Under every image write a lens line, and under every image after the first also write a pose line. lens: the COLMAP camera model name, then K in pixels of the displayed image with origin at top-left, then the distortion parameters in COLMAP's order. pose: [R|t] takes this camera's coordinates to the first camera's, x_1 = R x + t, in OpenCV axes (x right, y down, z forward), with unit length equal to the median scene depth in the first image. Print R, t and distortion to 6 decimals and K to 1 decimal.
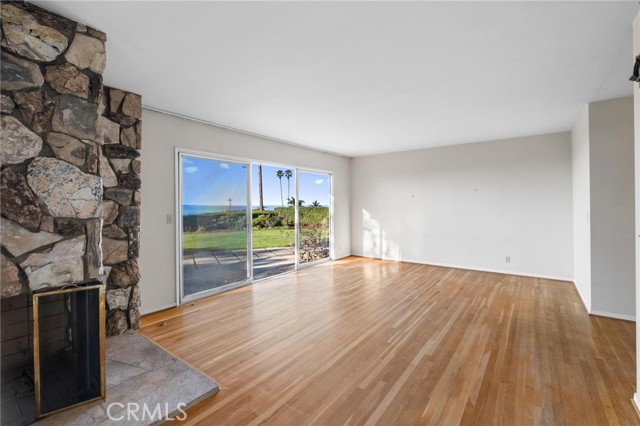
lens RADIAL K [[278.7, 0, 323.2], [0, 278.7, 203.1], [0, 0, 1]] dist [-0.002894, -0.002570]
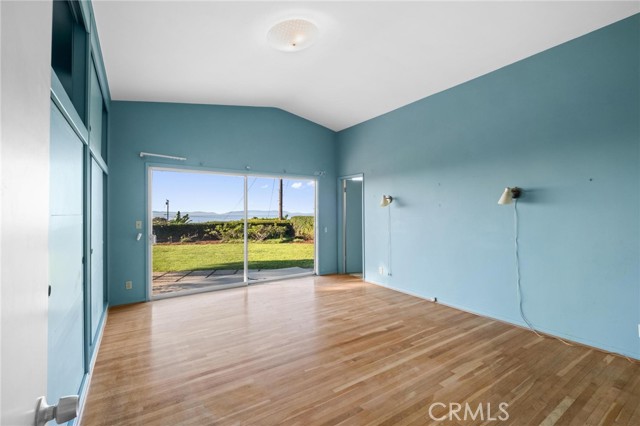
lens RADIAL K [[278.7, 0, 320.4], [0, 278.7, 211.3], [0, 0, 1]] dist [-0.002894, -0.002570]
pose [[0.943047, 0.003225, -0.332644, 1.161179], [-0.002915, 0.999995, 0.001429, -0.013248], [0.332647, -0.000378, 0.943051, 1.068471]]
